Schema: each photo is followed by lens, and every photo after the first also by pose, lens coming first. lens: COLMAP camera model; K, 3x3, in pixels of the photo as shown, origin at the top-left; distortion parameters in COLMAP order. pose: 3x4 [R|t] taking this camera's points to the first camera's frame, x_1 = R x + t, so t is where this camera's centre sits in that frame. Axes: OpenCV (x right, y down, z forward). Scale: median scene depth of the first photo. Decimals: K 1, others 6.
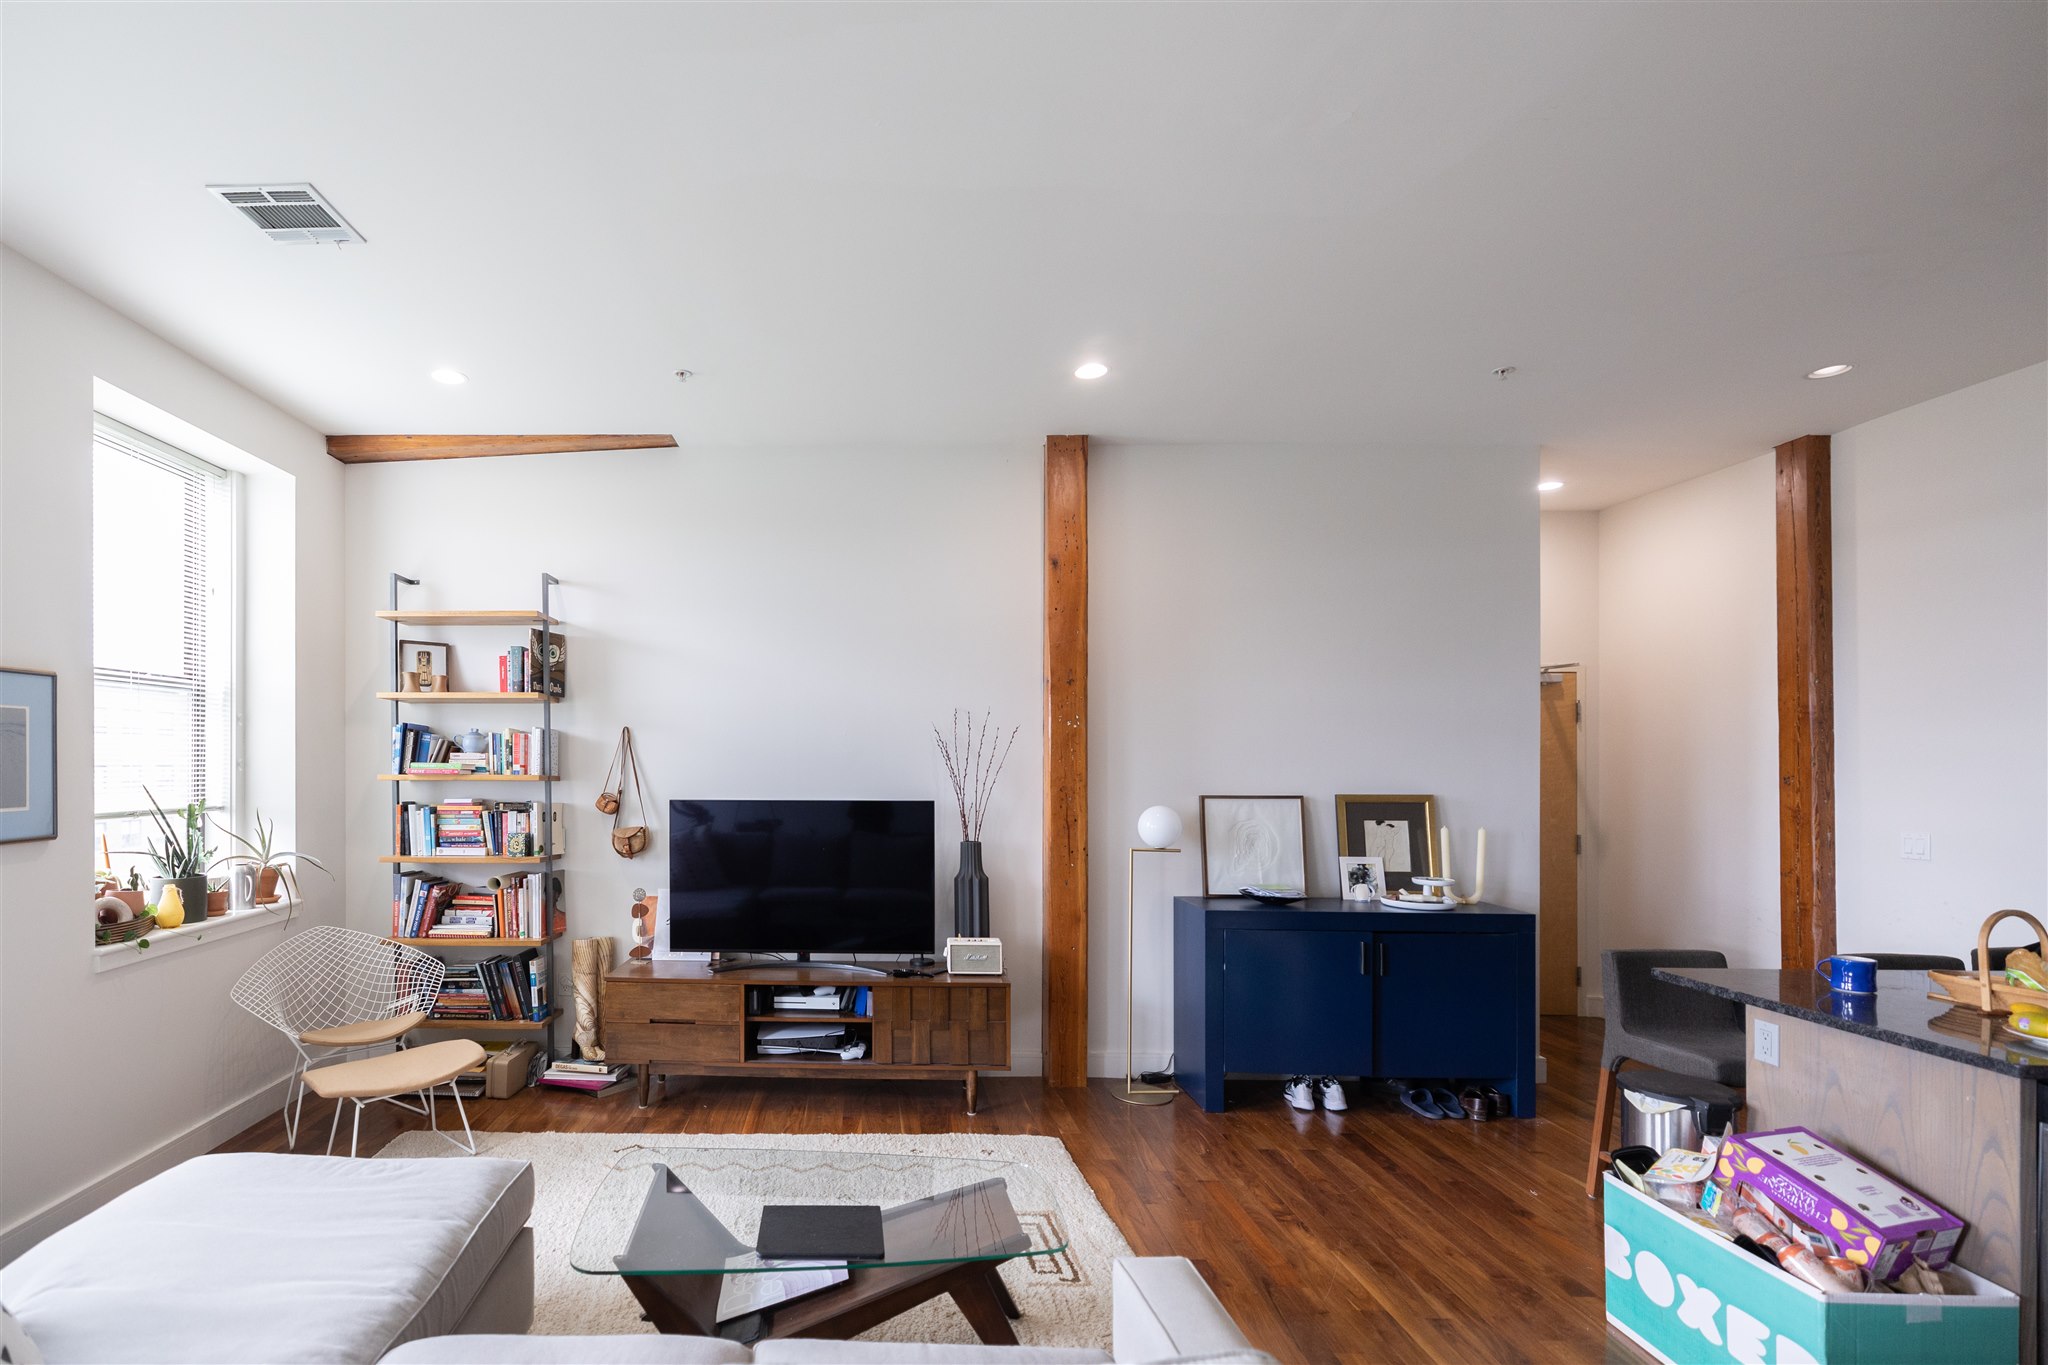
lens RADIAL K [[1026.3, 0, 823.7], [0, 1026.3, 763.1], [0, 0, 1]] dist [0.005014, -0.001059]
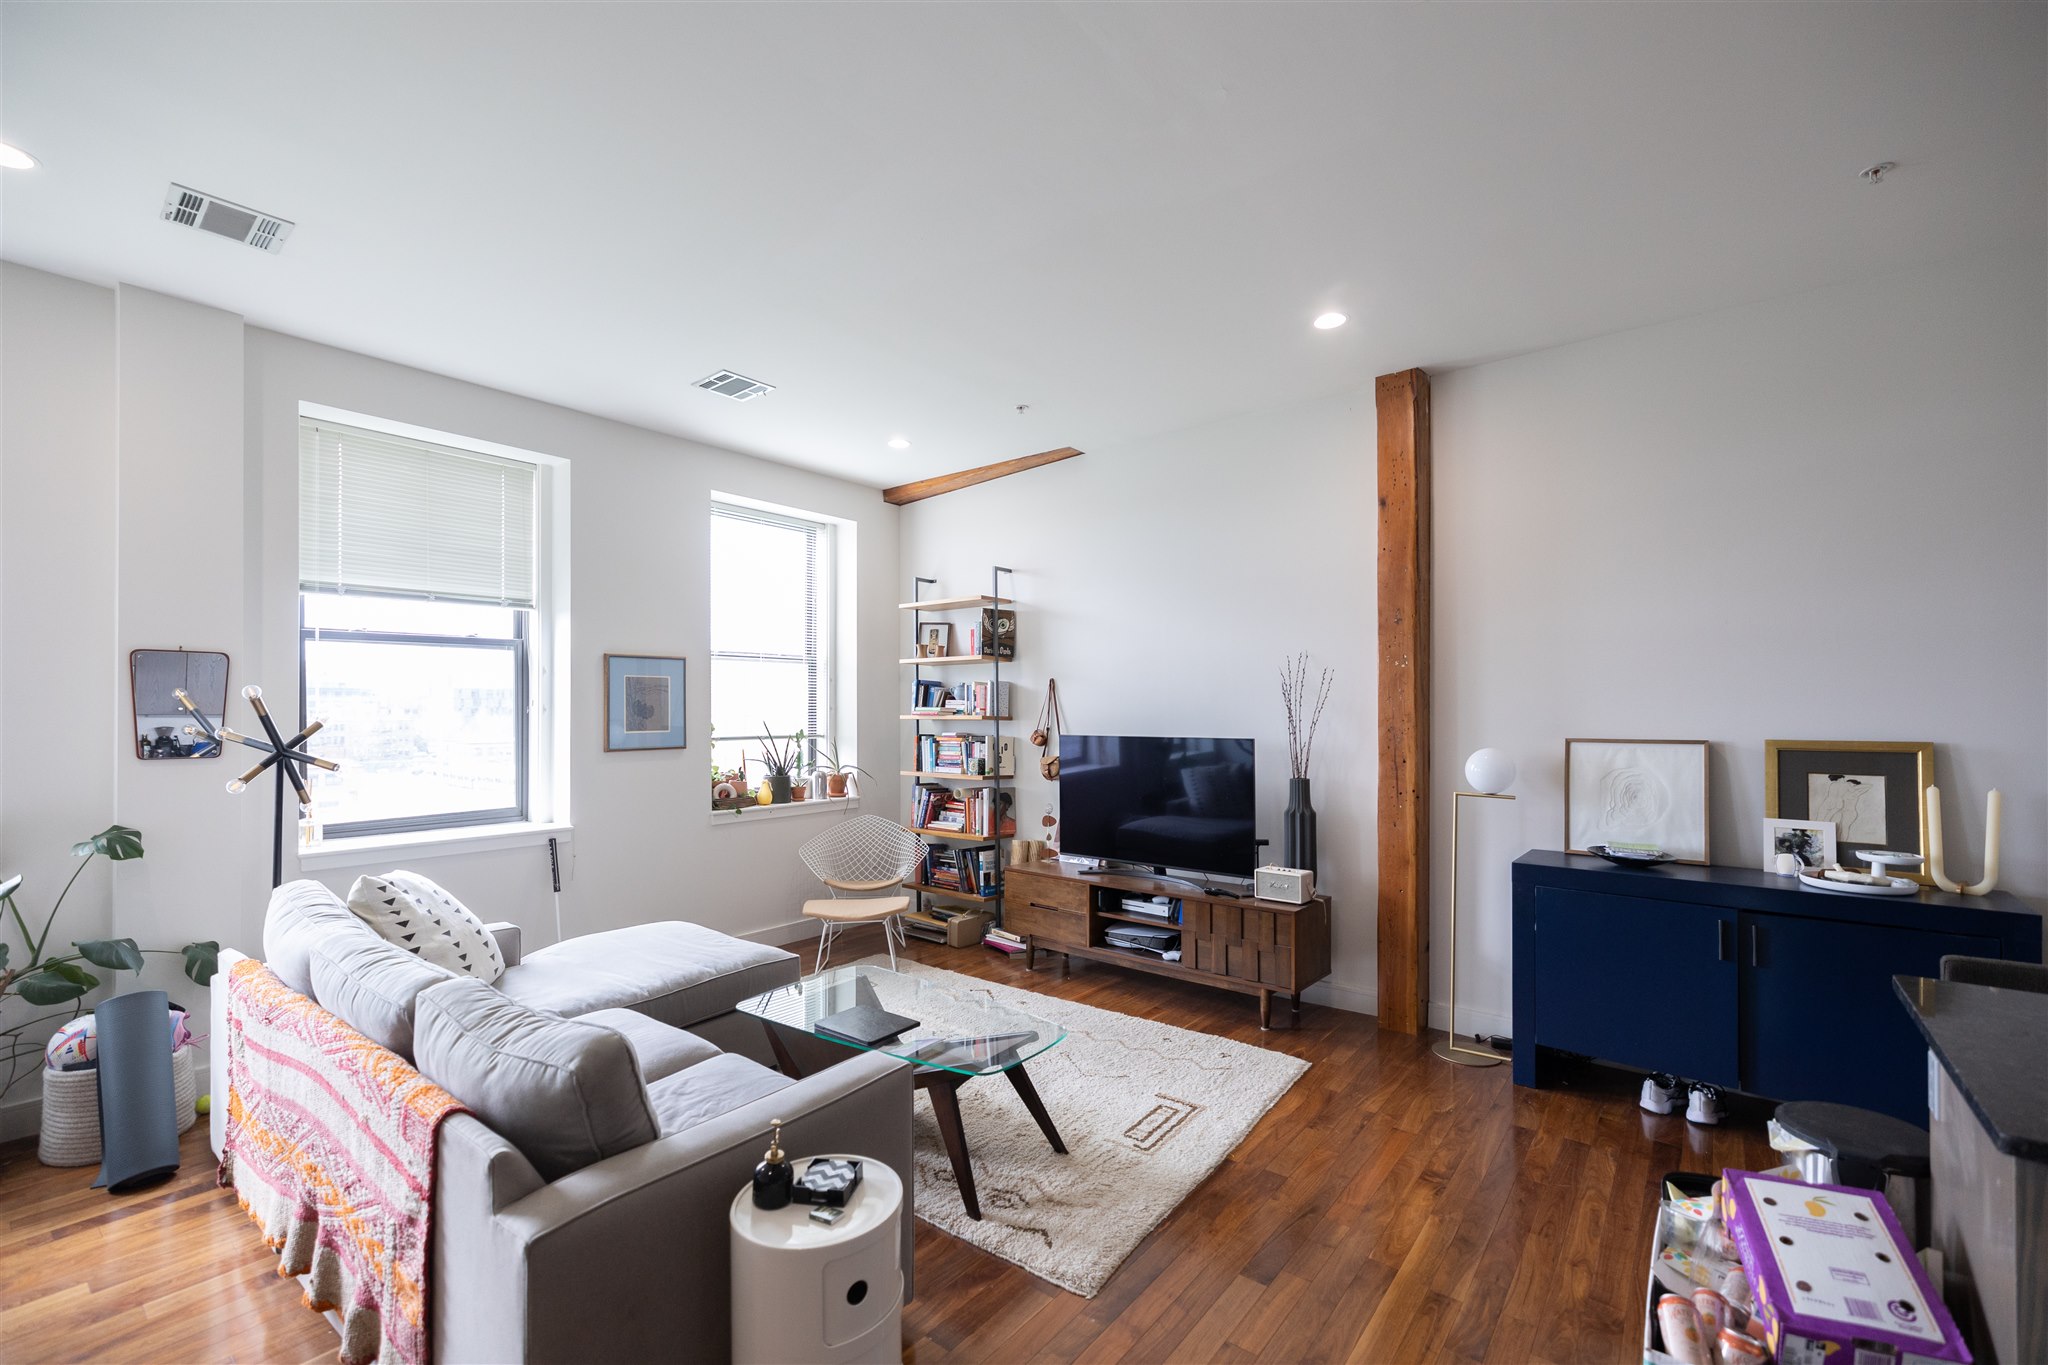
lens RADIAL K [[921.0, 0, 966.0], [0, 921.0, 711.4], [0, 0, 1]] dist [0.002630, 0.000601]
pose [[0.761667, -0.002931, -0.647962, 0.501352], [-0.000063, 0.999989, -0.004597, 0.011882], [0.647969, 0.003543, 0.761658, 0.054223]]
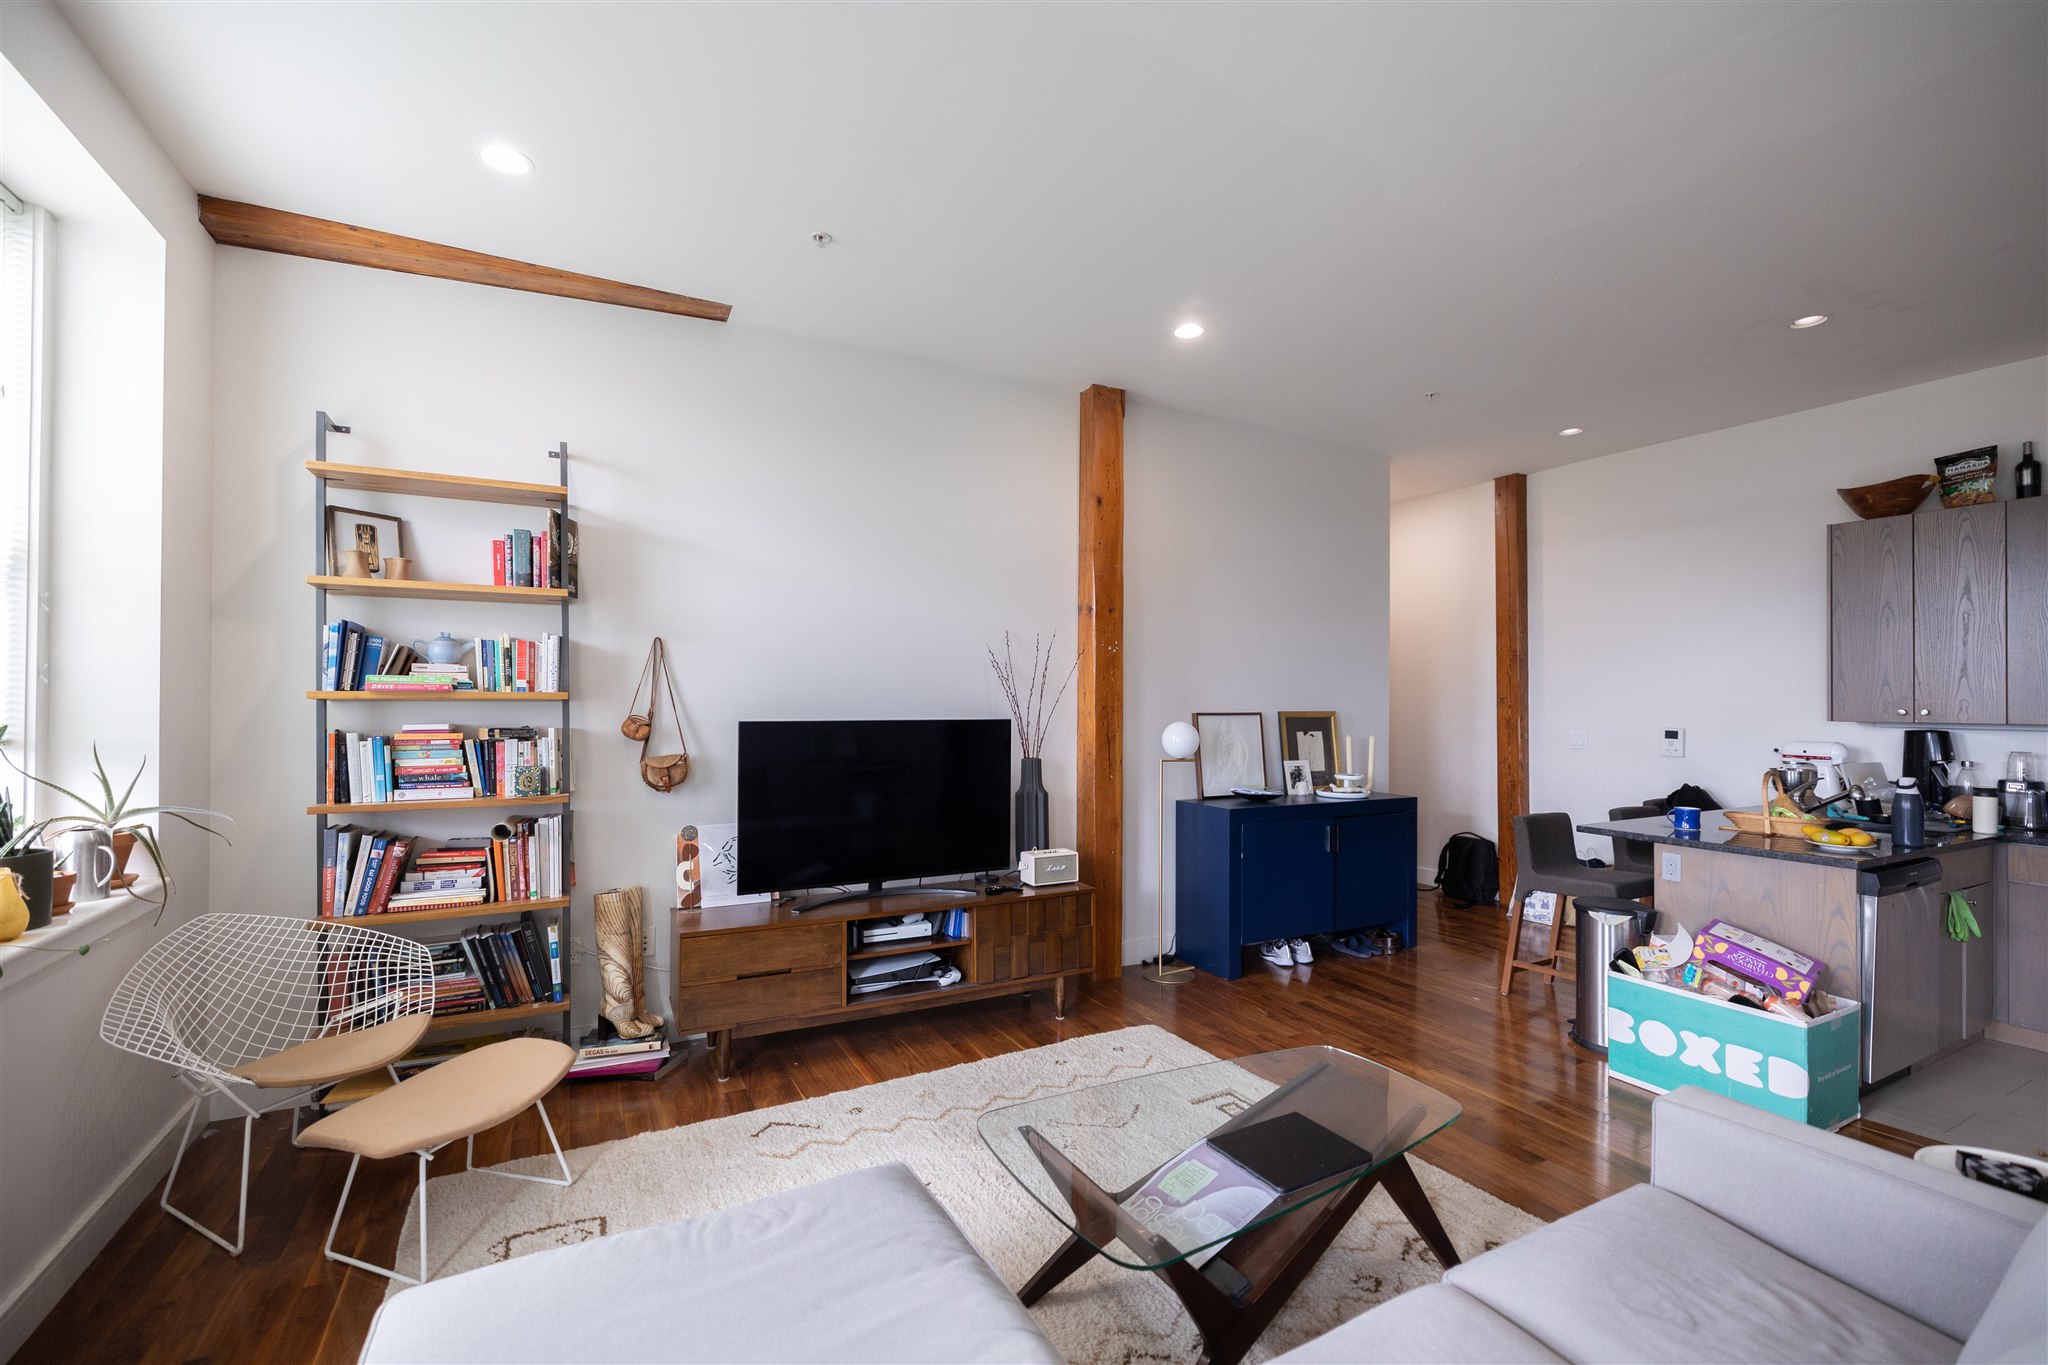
lens RADIAL K [[921.0, 0, 1061.8], [0, 921.0, 690.4], [0, 0, 1]] dist [0.002630, 0.000601]
pose [[0.853373, 0.005810, 0.521269, -0.324006], [-0.001629, 0.999963, -0.008477, 0.015389], [-0.521298, 0.006385, 0.853351, 0.185904]]
